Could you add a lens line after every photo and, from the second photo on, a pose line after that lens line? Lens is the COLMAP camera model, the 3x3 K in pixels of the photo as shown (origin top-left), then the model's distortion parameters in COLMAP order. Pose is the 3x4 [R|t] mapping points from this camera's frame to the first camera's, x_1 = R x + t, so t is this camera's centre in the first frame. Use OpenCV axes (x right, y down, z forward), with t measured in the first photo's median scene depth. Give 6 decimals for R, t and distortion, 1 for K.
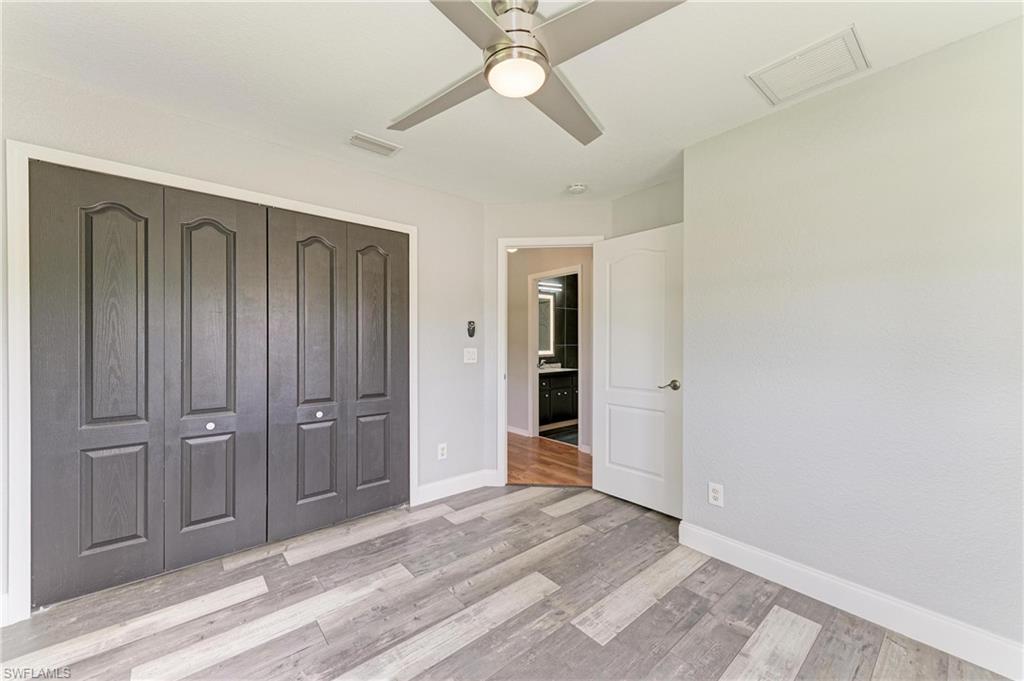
lens RADIAL K [[402.8, 0, 510.9], [0, 402.8, 341.7], [0, 0, 1]] dist [0.014600, -0.003789]
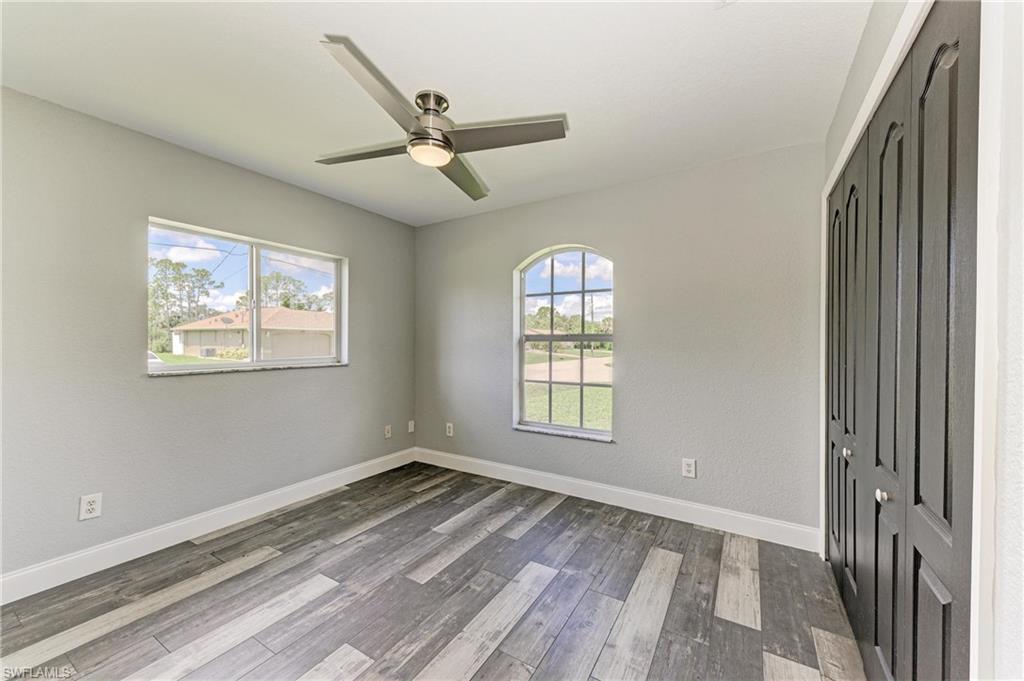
lens RADIAL K [[402.8, 0, 512.0], [0, 402.8, 343.3], [0, 0, 1]] dist [0.014600, -0.003789]
pose [[-0.952638, 0.000284, -0.304107, 0.131287], [-0.002141, 0.999969, 0.007639, -0.003682], [0.304099, 0.007929, -0.952607, 1.938014]]
